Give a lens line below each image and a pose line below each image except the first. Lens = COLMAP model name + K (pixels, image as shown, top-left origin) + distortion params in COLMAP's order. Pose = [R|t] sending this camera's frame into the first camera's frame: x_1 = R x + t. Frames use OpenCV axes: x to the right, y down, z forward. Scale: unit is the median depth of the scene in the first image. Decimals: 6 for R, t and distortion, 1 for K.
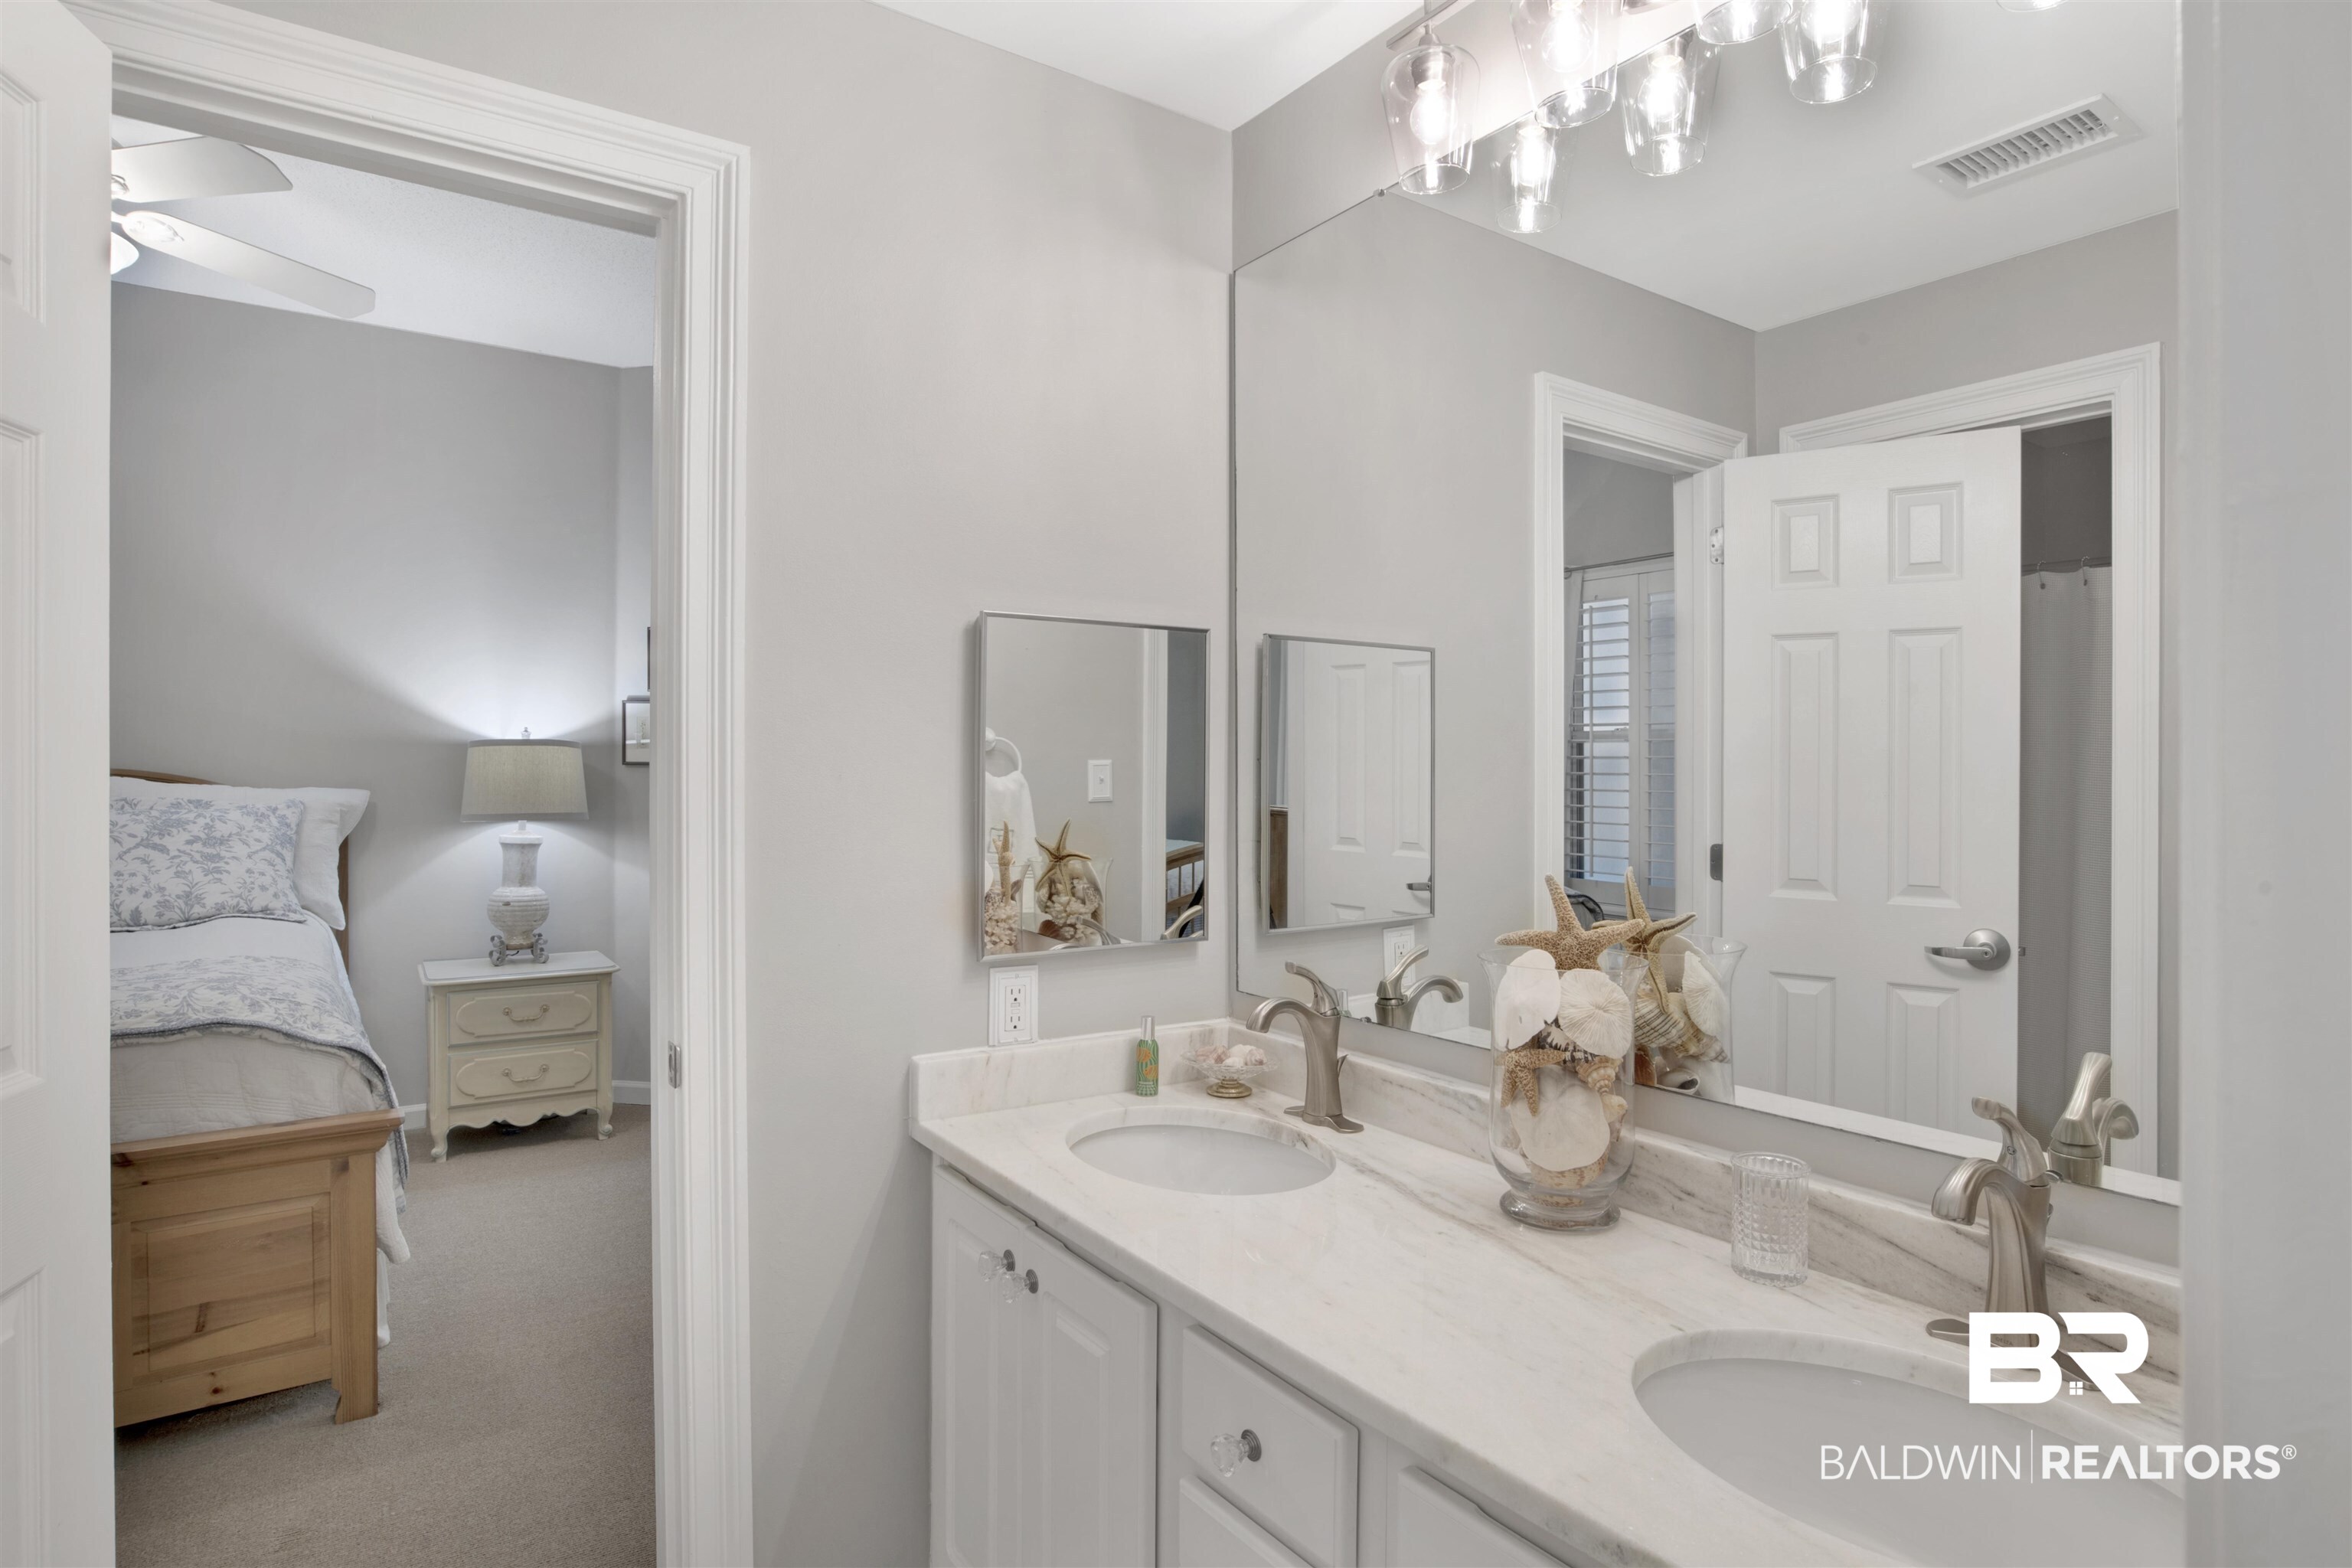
lens RADIAL K [[1259.1, 0, 1191.9], [0, 1259.1, 777.1], [0, 0, 1]] dist [-0.054509, 0.000902]
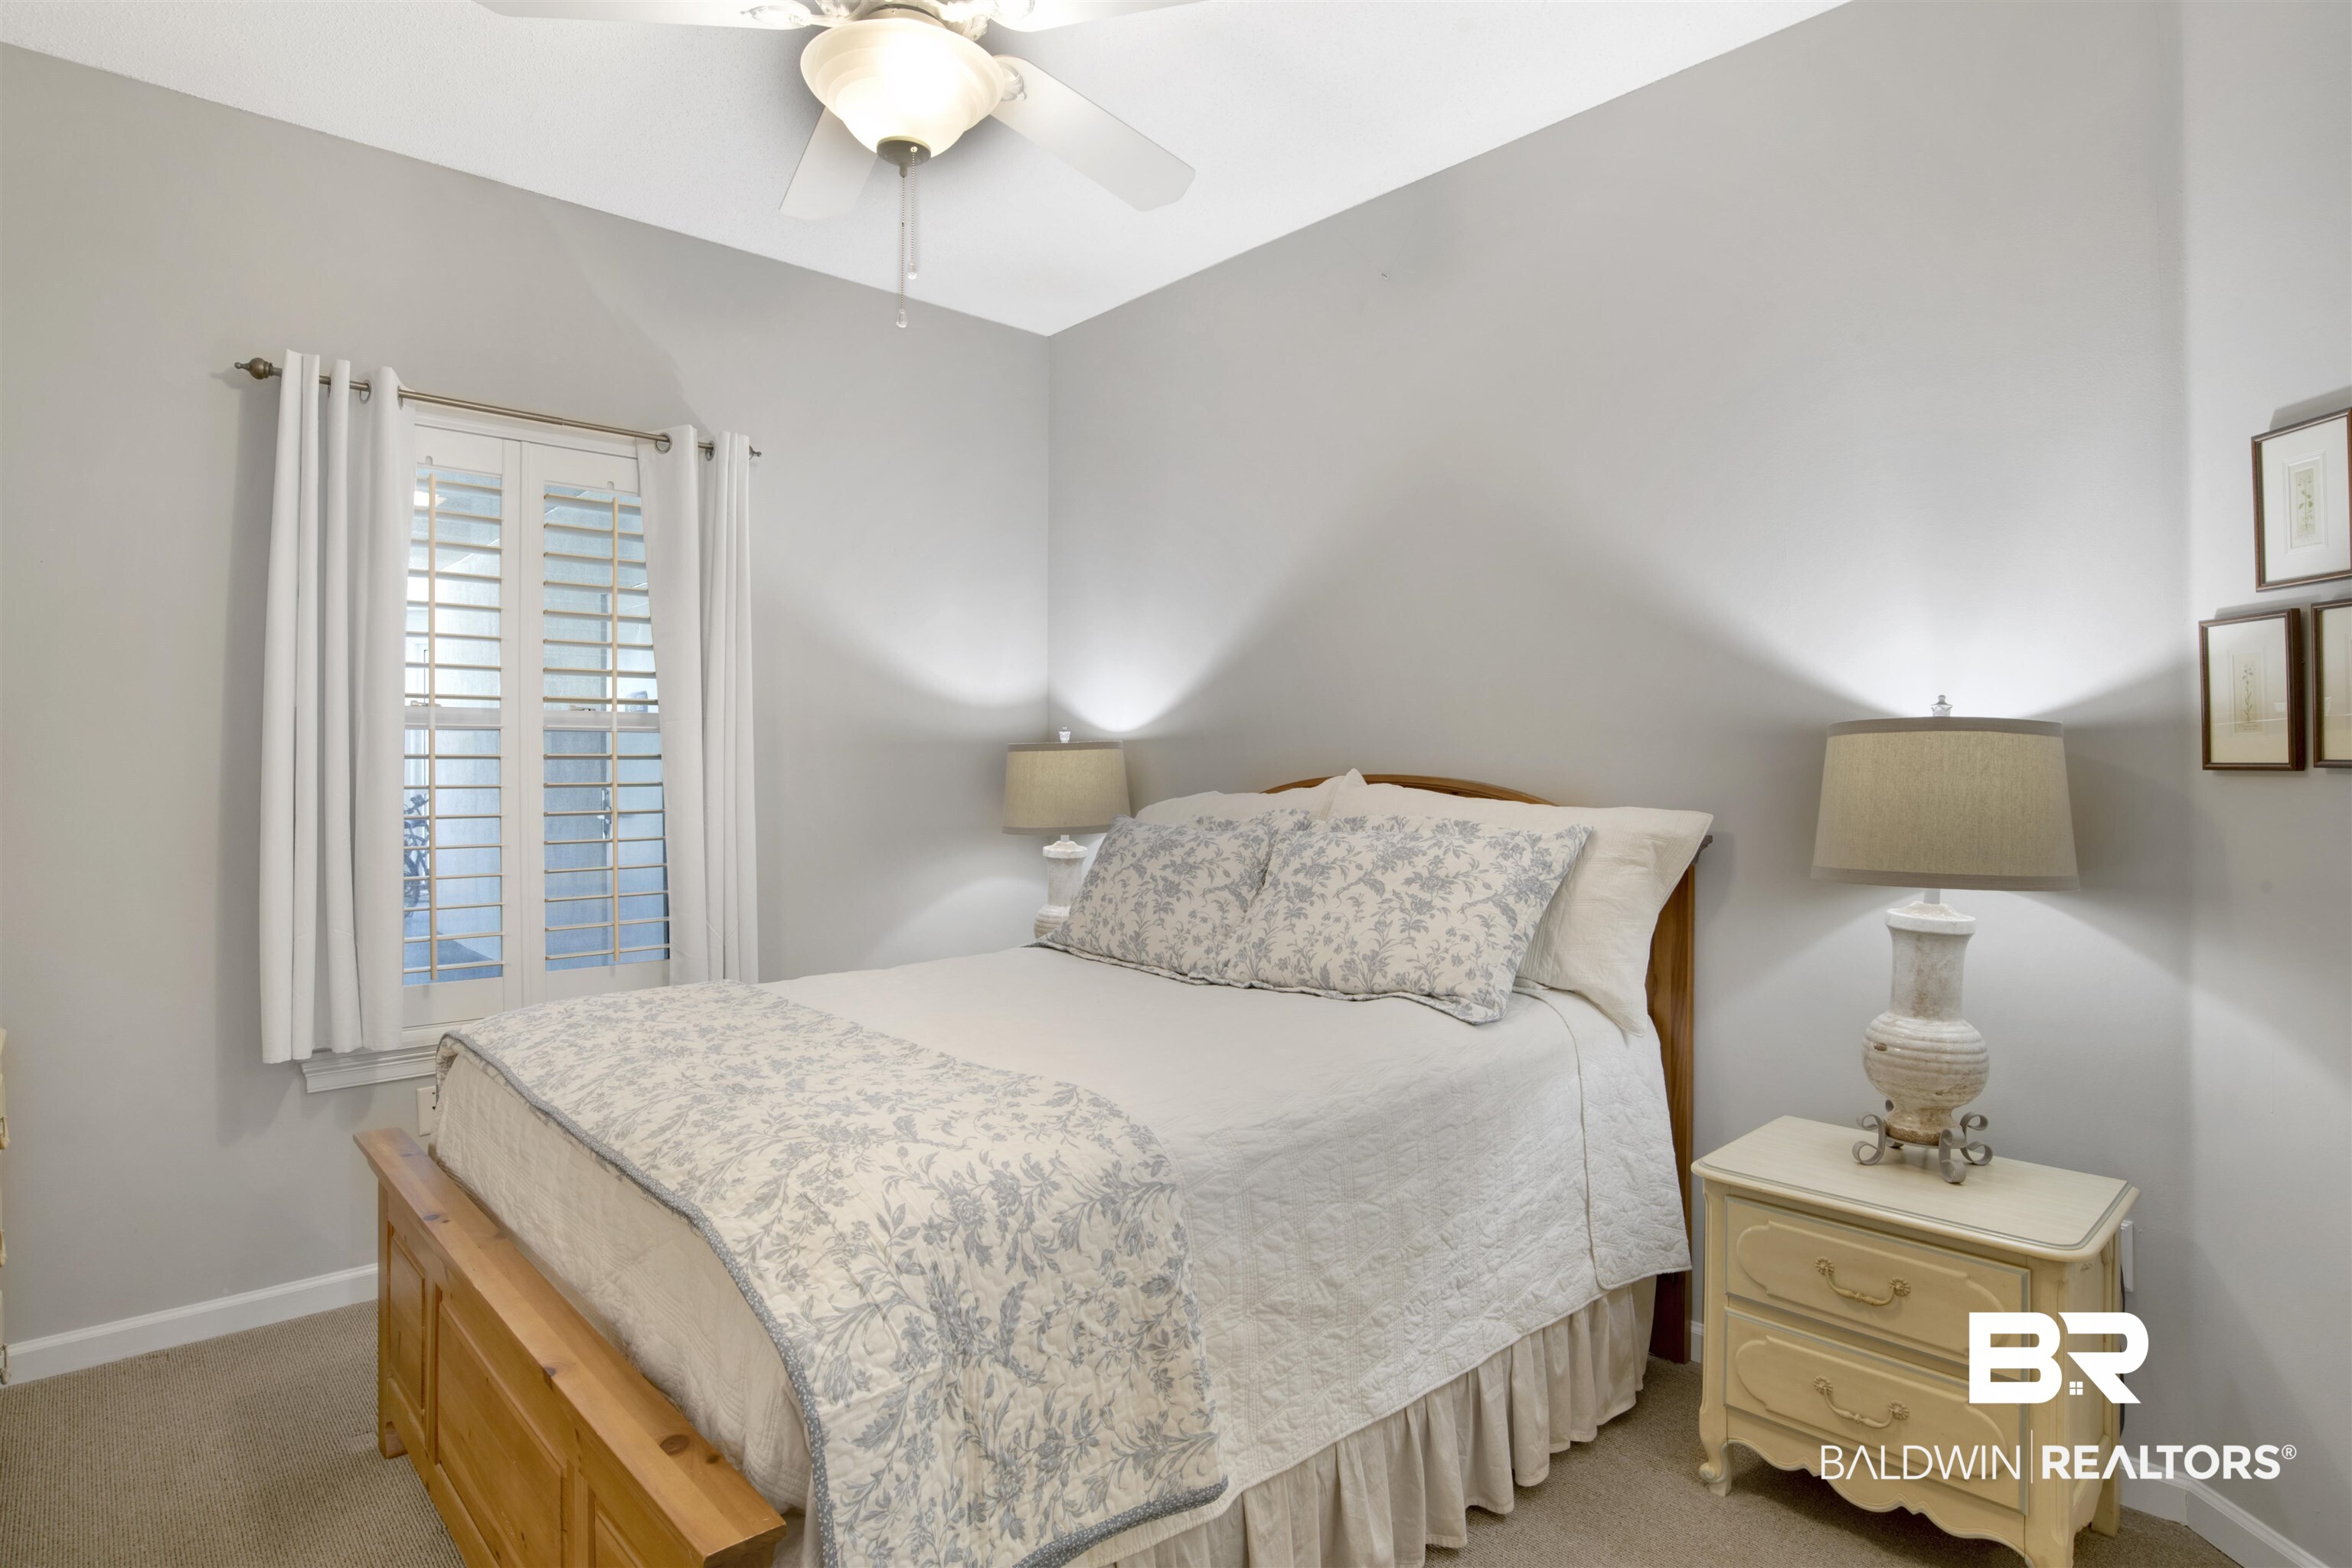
lens RADIAL K [[1259.1, 0, 1191.9], [0, 1259.1, 777.1], [0, 0, 1]] dist [-0.054509, 0.000902]
pose [[0.132572, 0.002555, -0.991170, -0.096158], [-0.005595, 0.999983, 0.001829, -0.006897], [0.991158, 0.005303, 0.132584, 0.660823]]
